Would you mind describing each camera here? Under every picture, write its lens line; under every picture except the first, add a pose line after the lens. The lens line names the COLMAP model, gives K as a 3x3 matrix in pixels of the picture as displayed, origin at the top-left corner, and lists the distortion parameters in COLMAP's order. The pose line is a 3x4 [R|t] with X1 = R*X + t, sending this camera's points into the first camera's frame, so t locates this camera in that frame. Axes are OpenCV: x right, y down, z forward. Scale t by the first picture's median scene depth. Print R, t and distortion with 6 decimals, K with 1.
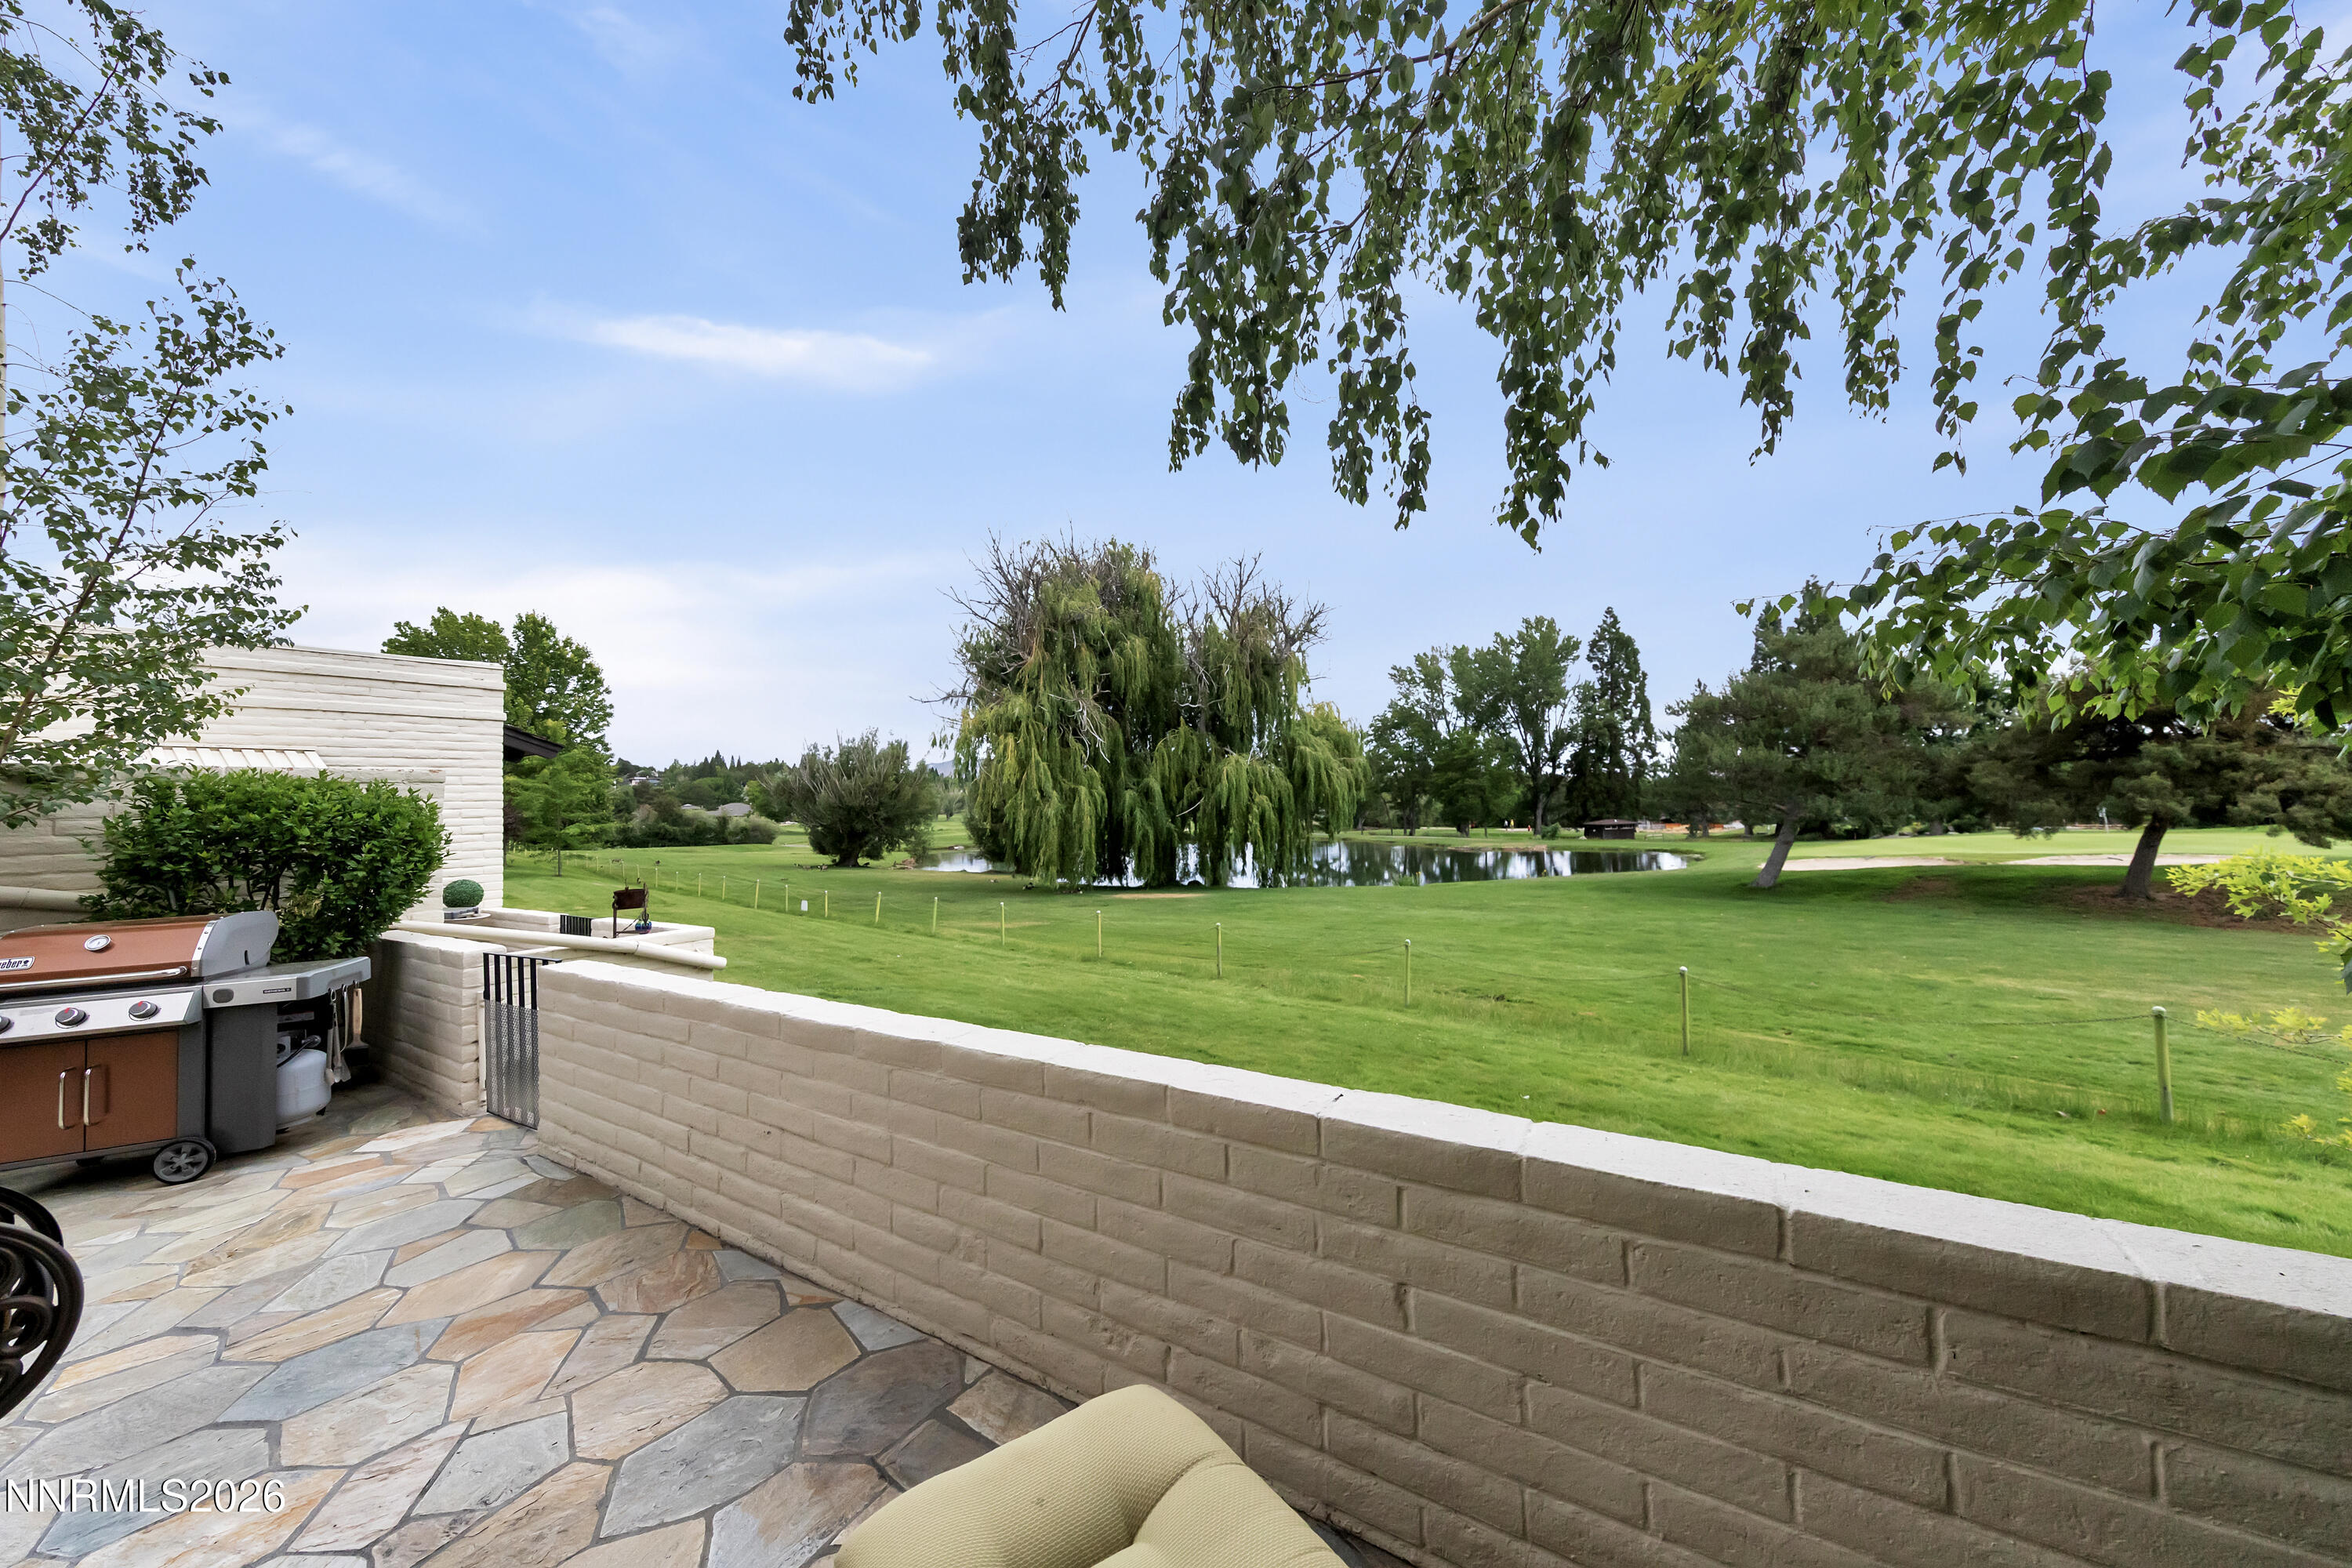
lens RADIAL K [[805.3, 0, 1176.0], [0, 805.3, 784.0], [0, 0, 1]] dist [0.000841, 0.000062]
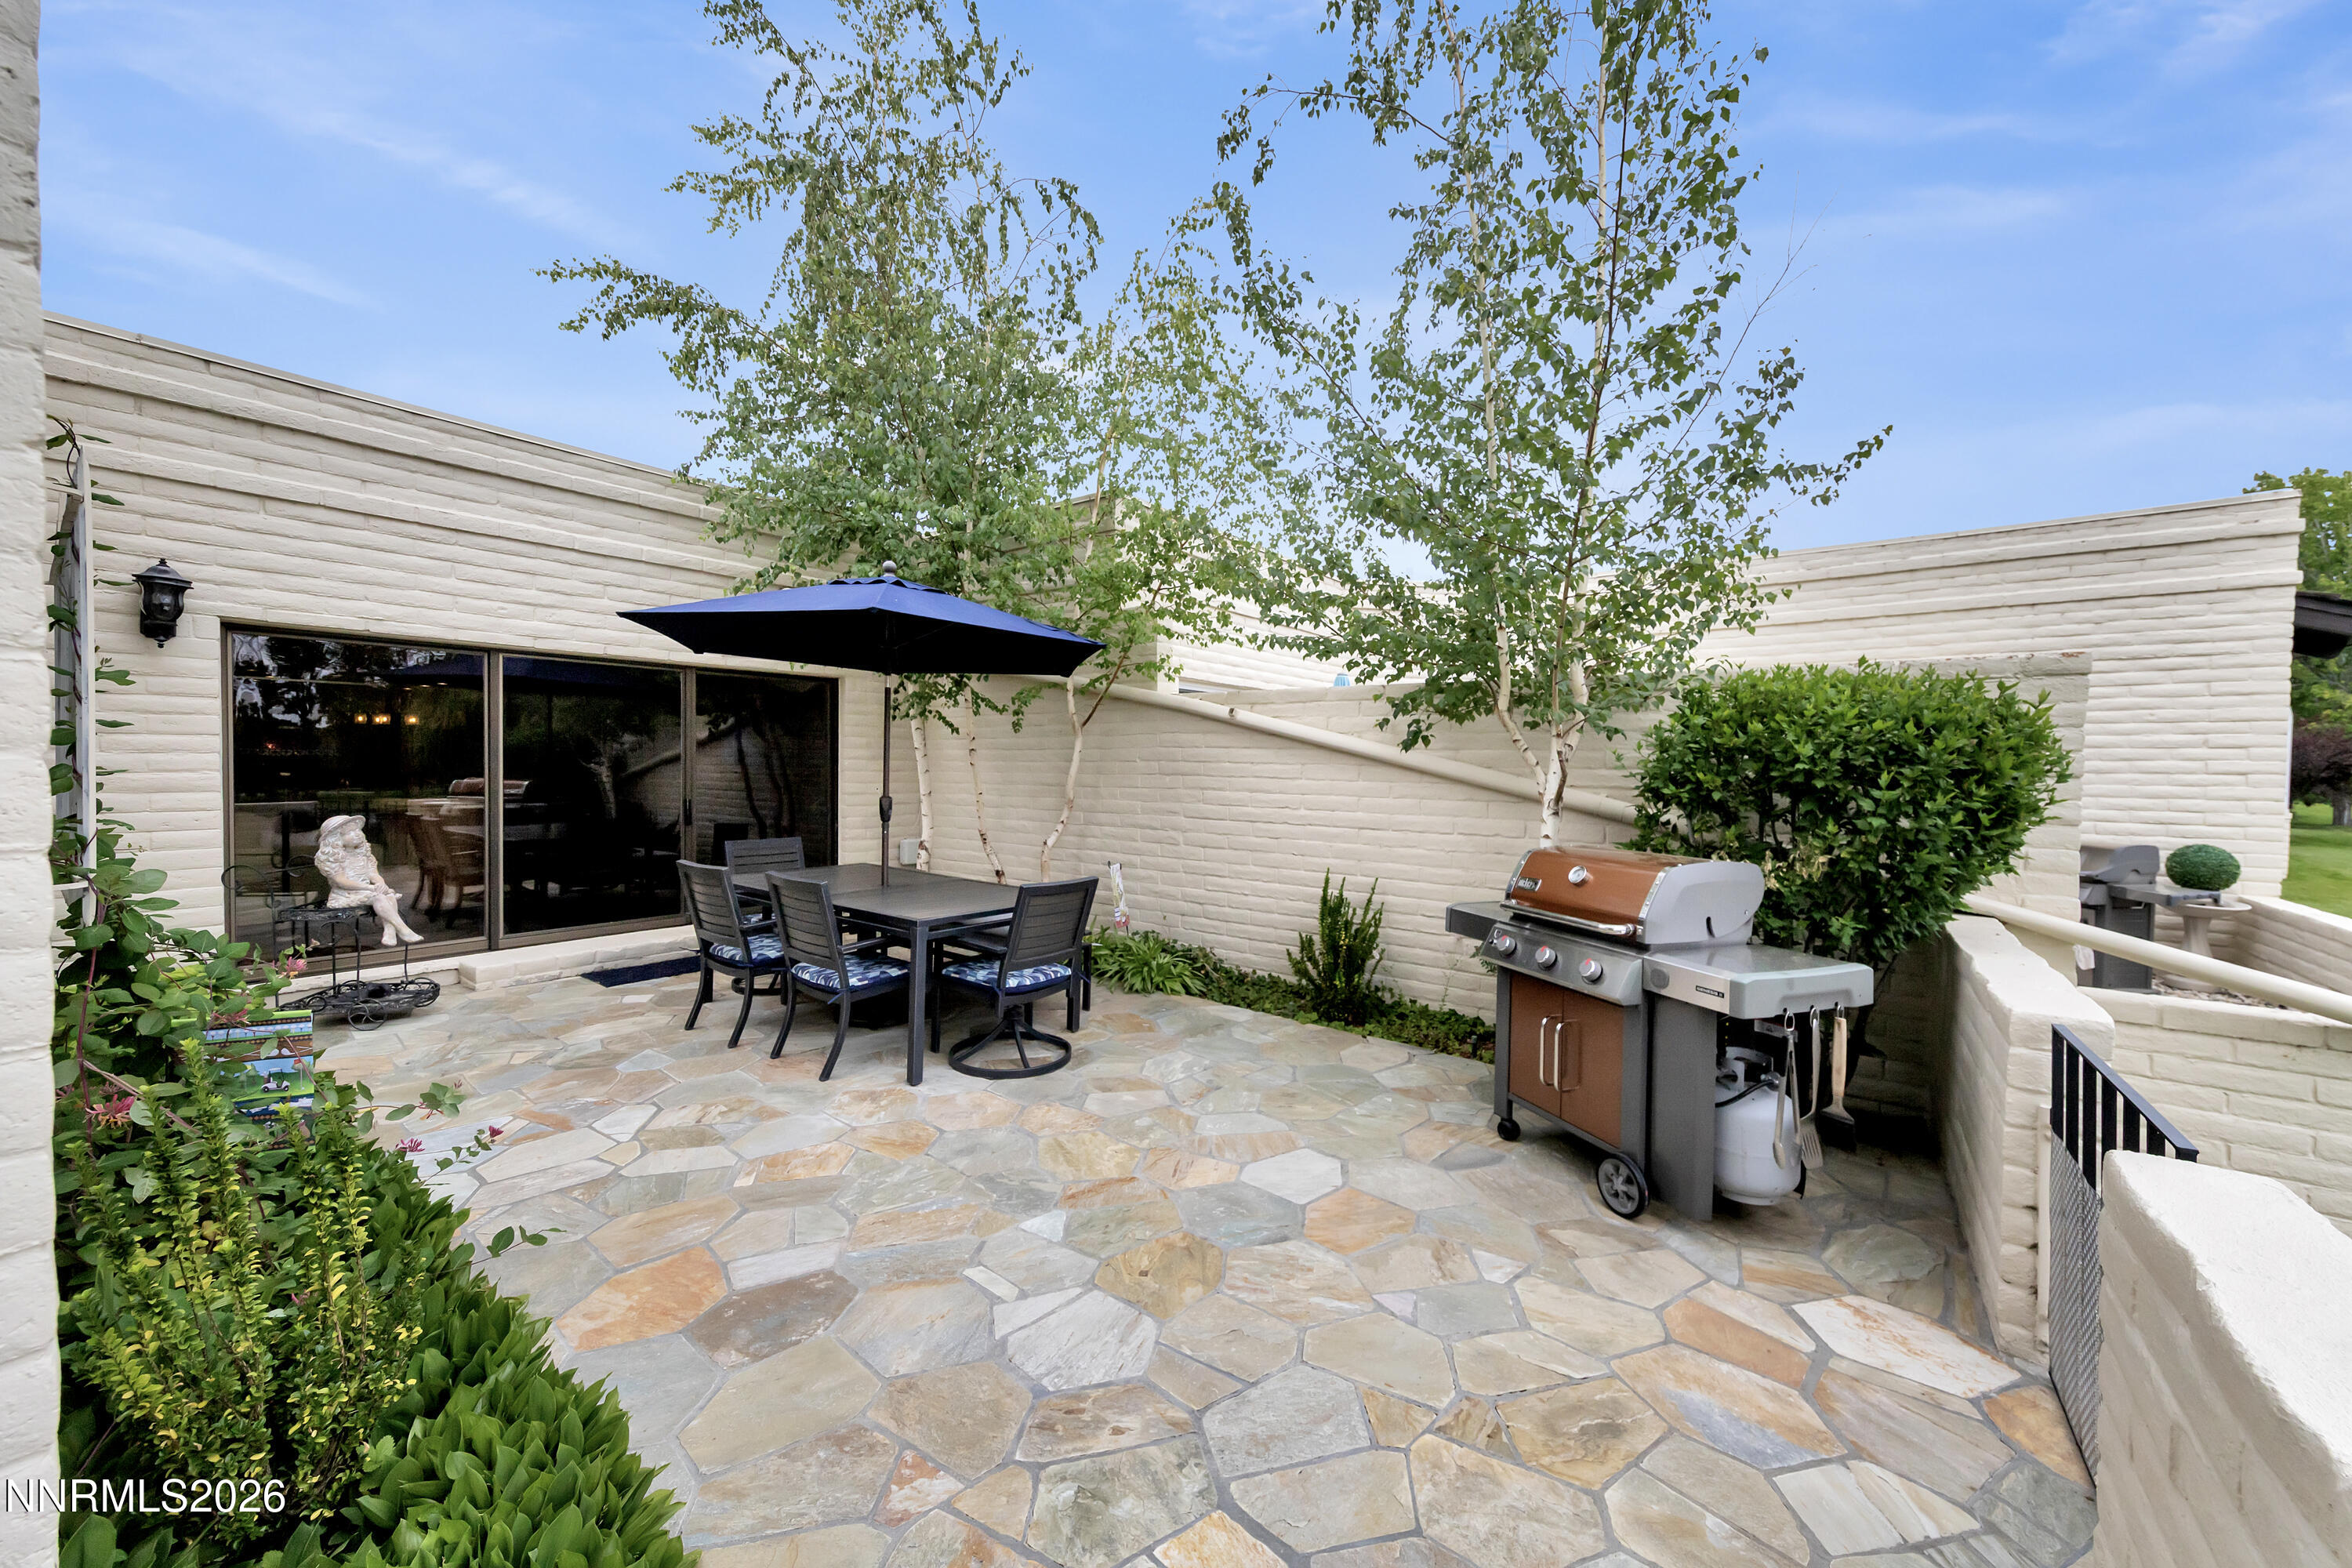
lens RADIAL K [[896.2, 0, 1176.0], [0, 896.2, 784.0], [0, 0, 1]] dist [0.002037, 0.000128]
pose [[-0.042387, 0.054836, -0.997595, -0.349236], [0.021579, 0.998310, 0.053959, 0.038255], [0.998868, -0.019240, -0.043499, 0.539594]]
